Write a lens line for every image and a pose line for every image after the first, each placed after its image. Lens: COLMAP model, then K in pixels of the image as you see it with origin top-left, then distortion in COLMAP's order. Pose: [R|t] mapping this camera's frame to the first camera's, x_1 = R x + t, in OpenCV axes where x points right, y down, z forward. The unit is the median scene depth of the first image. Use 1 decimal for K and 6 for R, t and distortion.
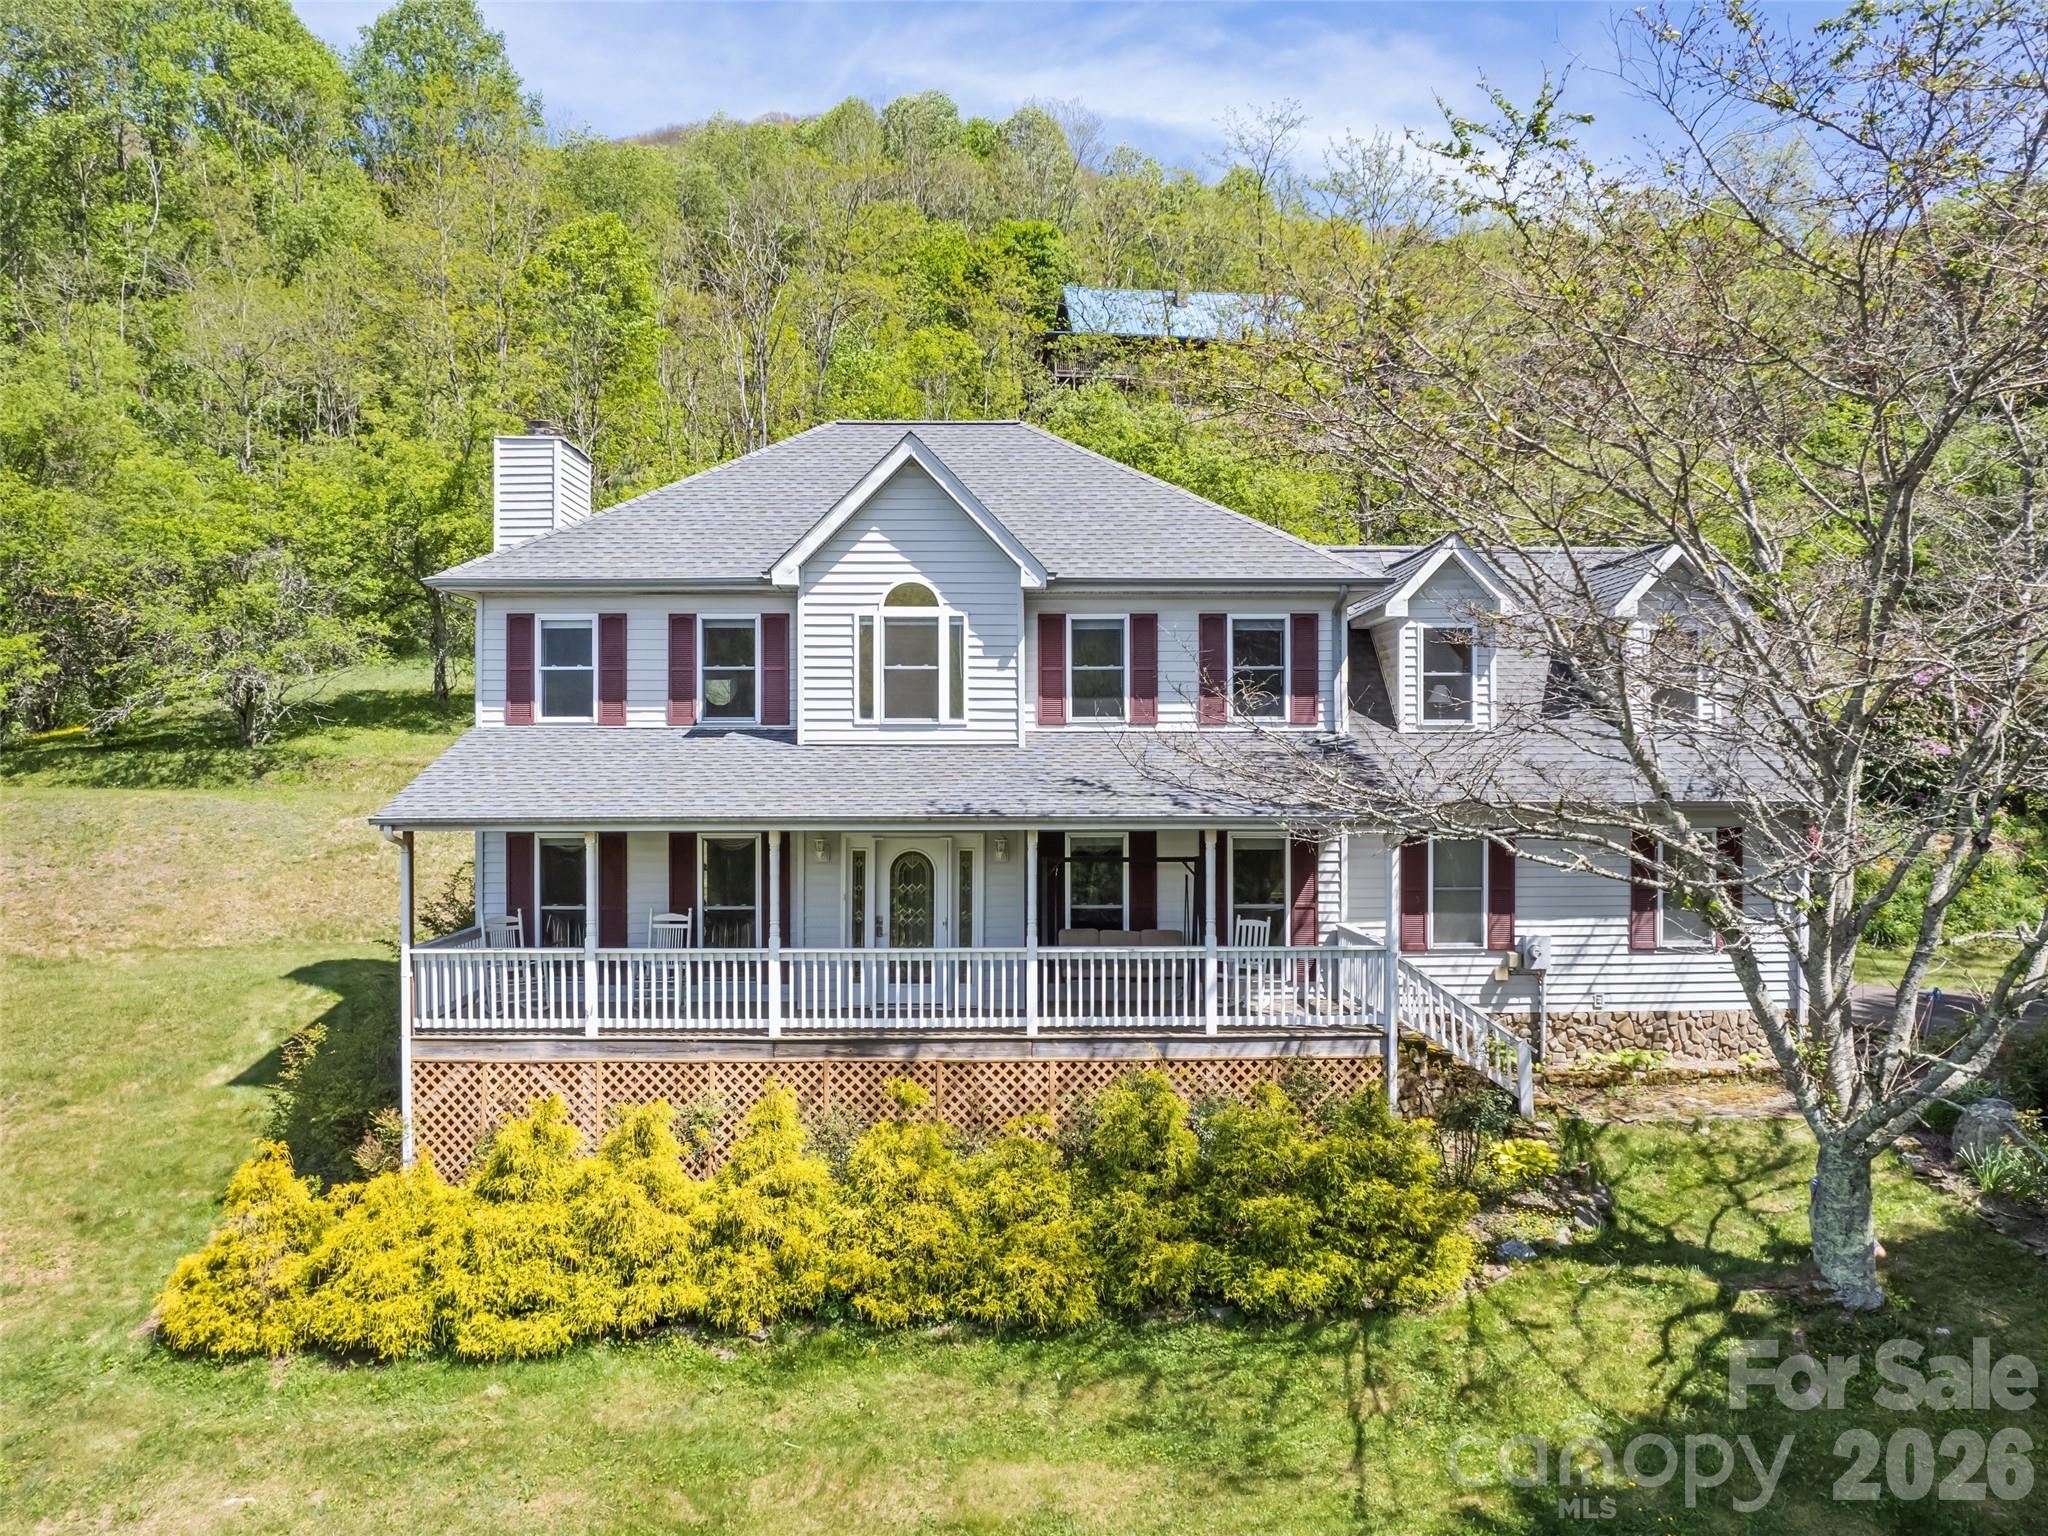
lens RADIAL K [[1486.6, 0, 1028.4], [0, 1486.6, 769.4], [0, 0, 1]] dist [-0.065457, 0.043287]
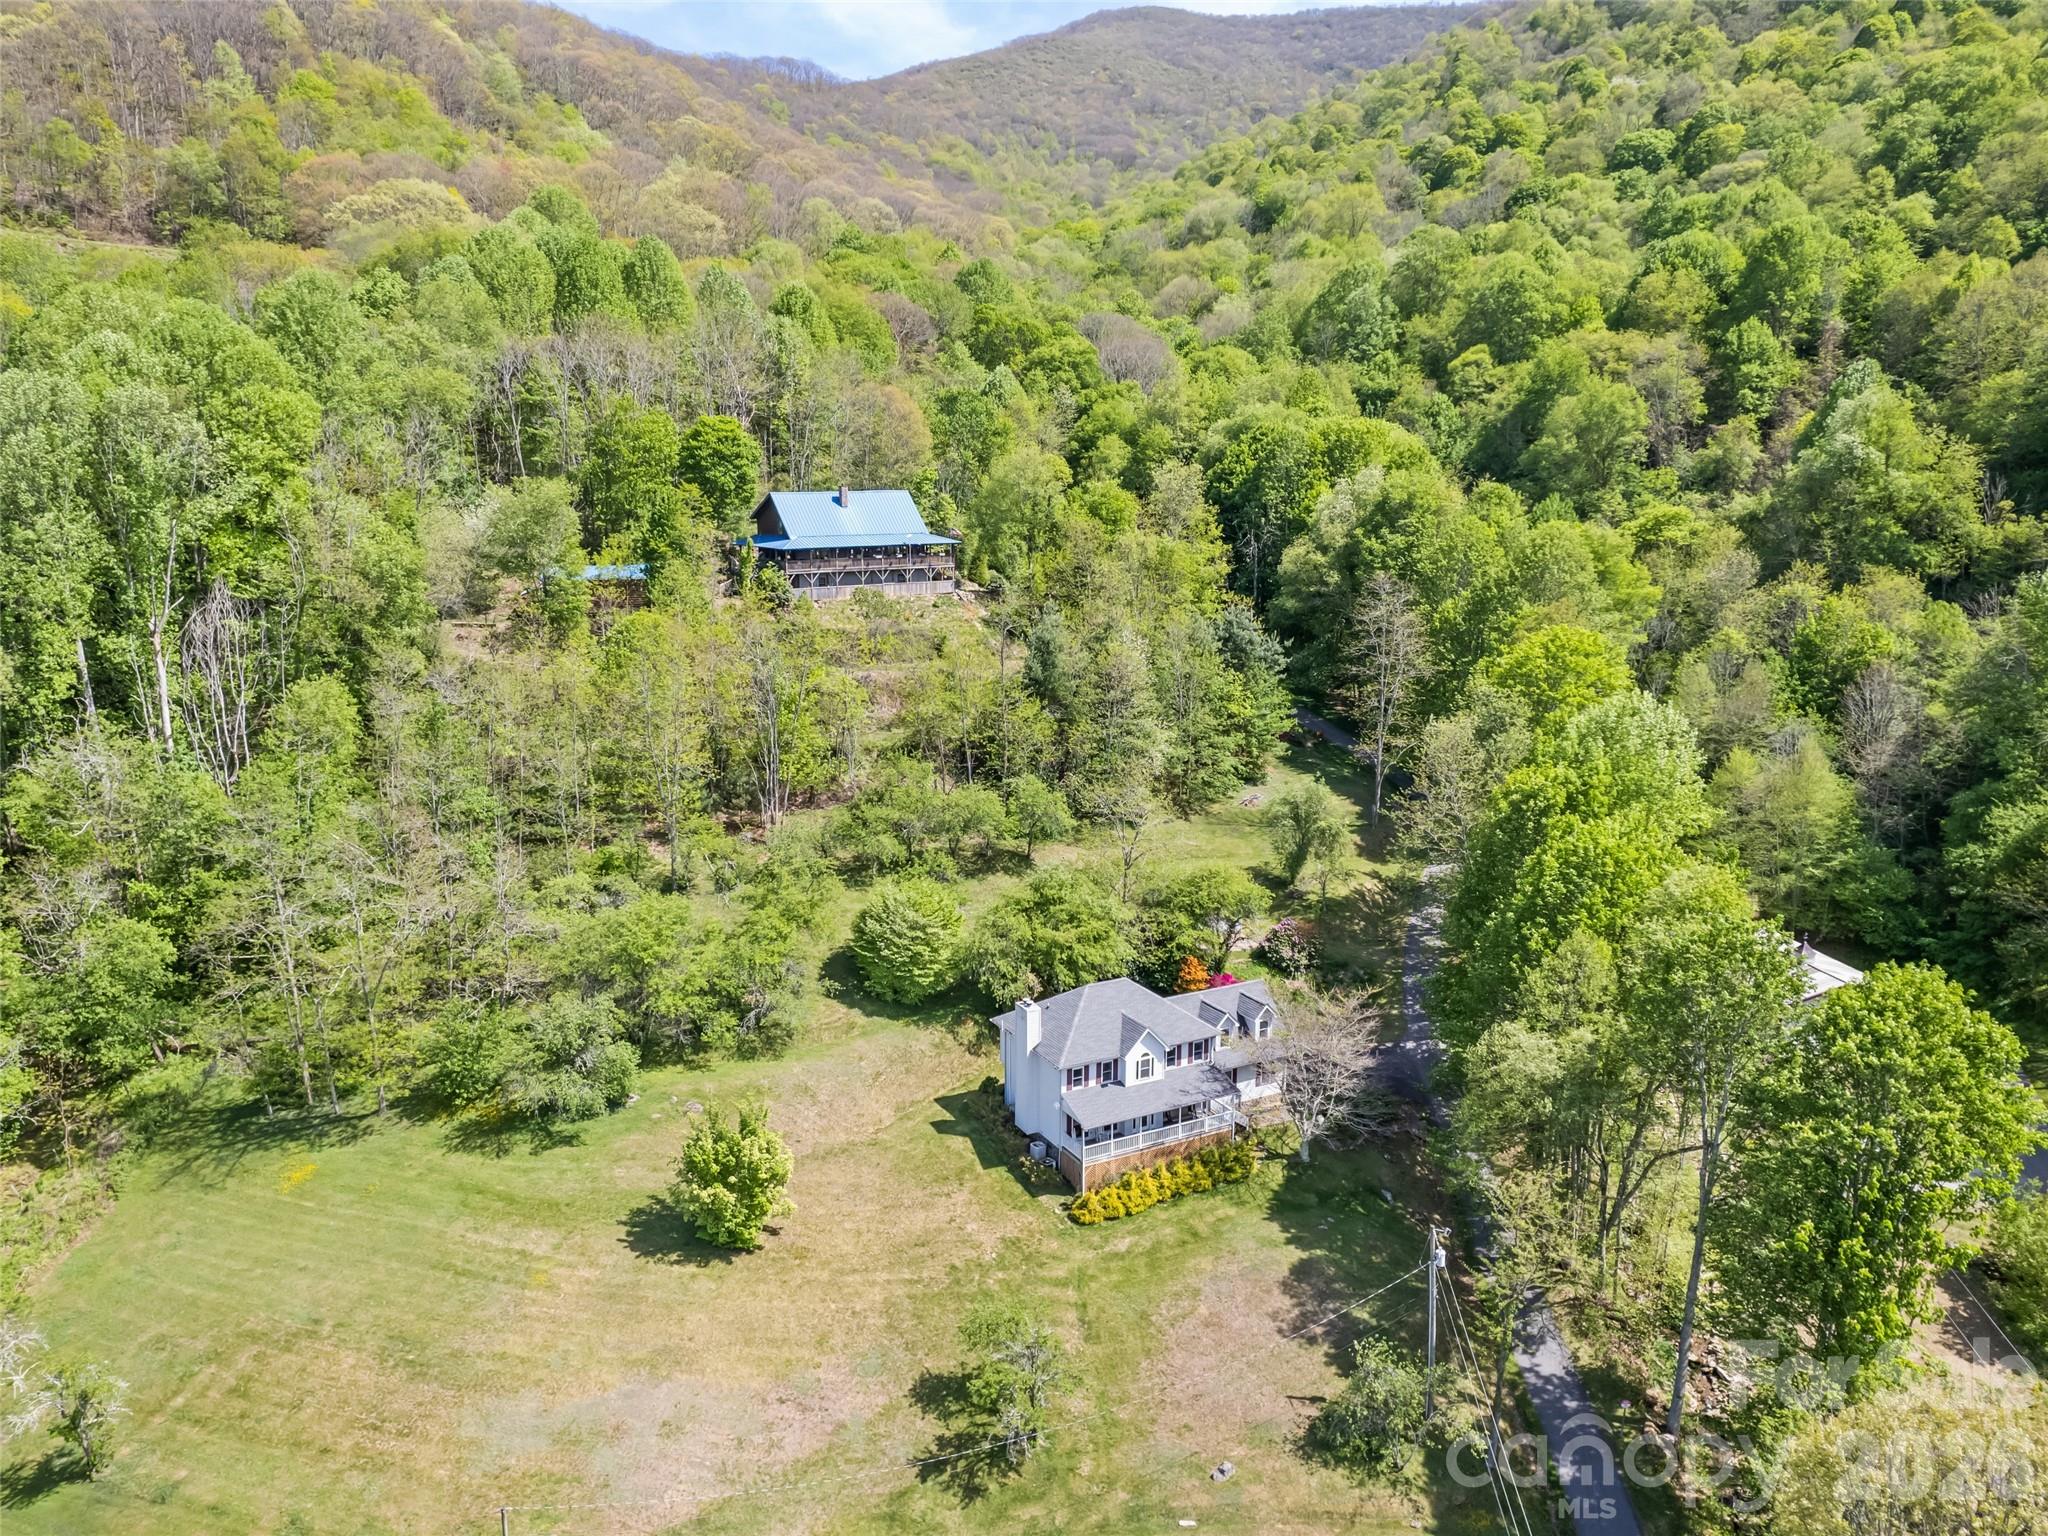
lens RADIAL K [[1486.6, 0, 1022.2], [0, 1486.6, 762.3], [0, 0, 1]] dist [-0.065457, 0.043287]
pose [[0.893881, -0.089765, 0.439226, -2.549956], [0.001991, 0.980534, 0.196341, -2.059263], [-0.448301, -0.174631, 0.876659, -3.010625]]
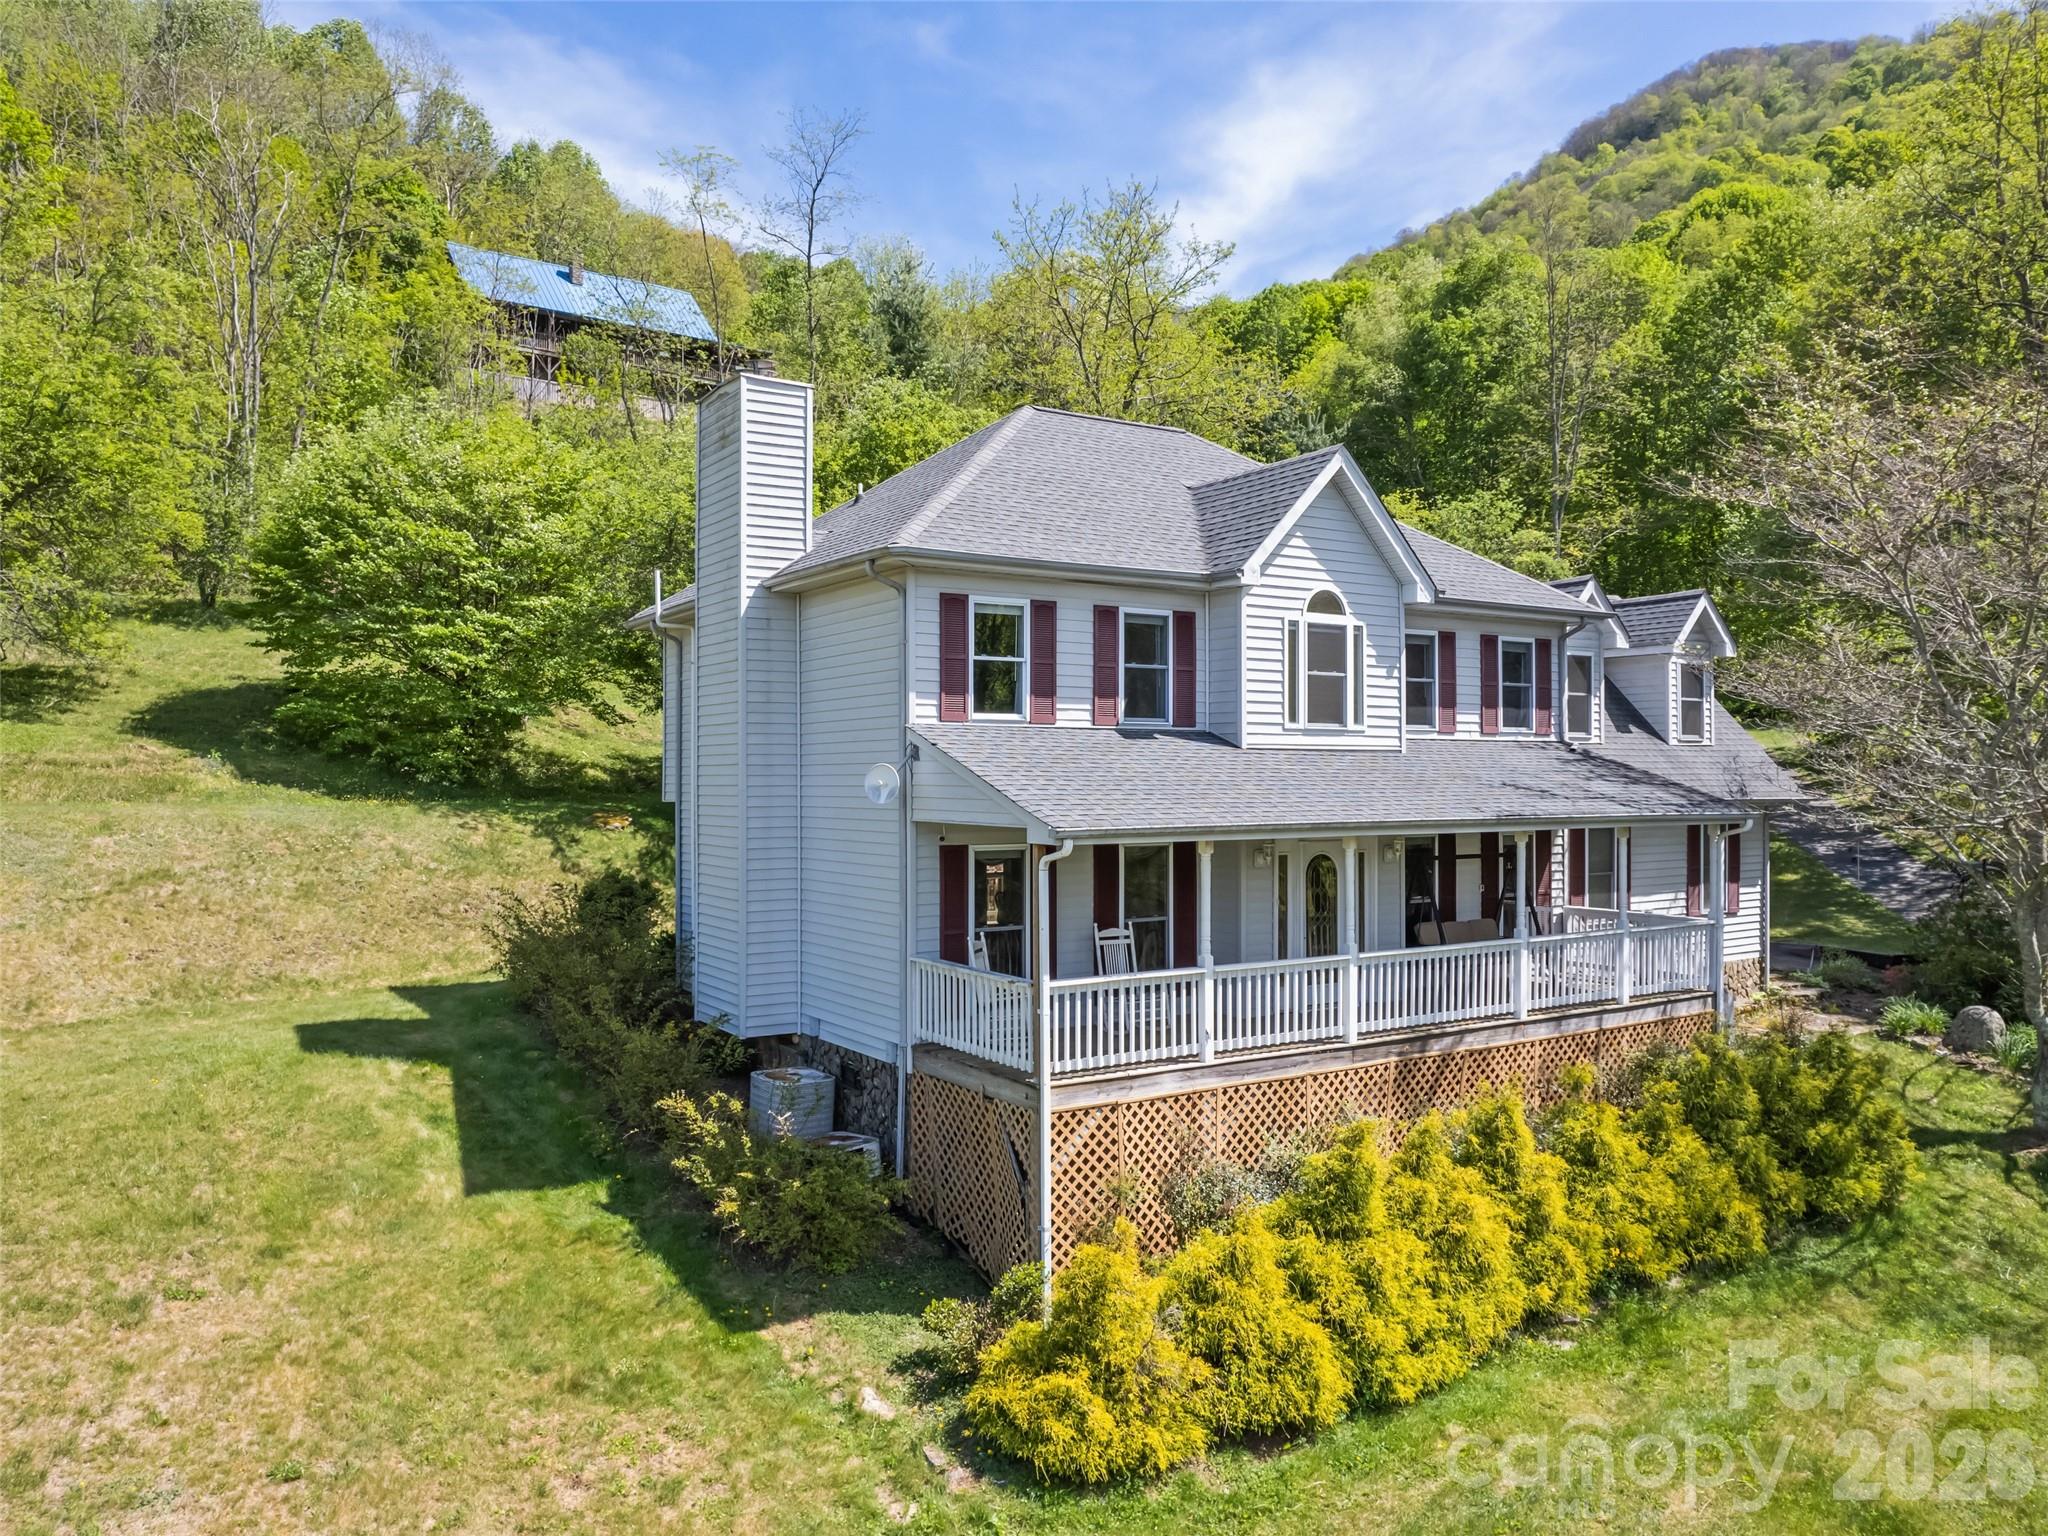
lens RADIAL K [[1486.6, 0, 1021.8], [0, 1486.6, 763.4], [0, 0, 1]] dist [-0.065457, 0.043287]
pose [[0.856918, 0.005394, 0.515425, -0.781507], [0.002374, 0.999893, -0.014411, 0.007235], [-0.515447, 0.013573, 0.856814, 0.238392]]
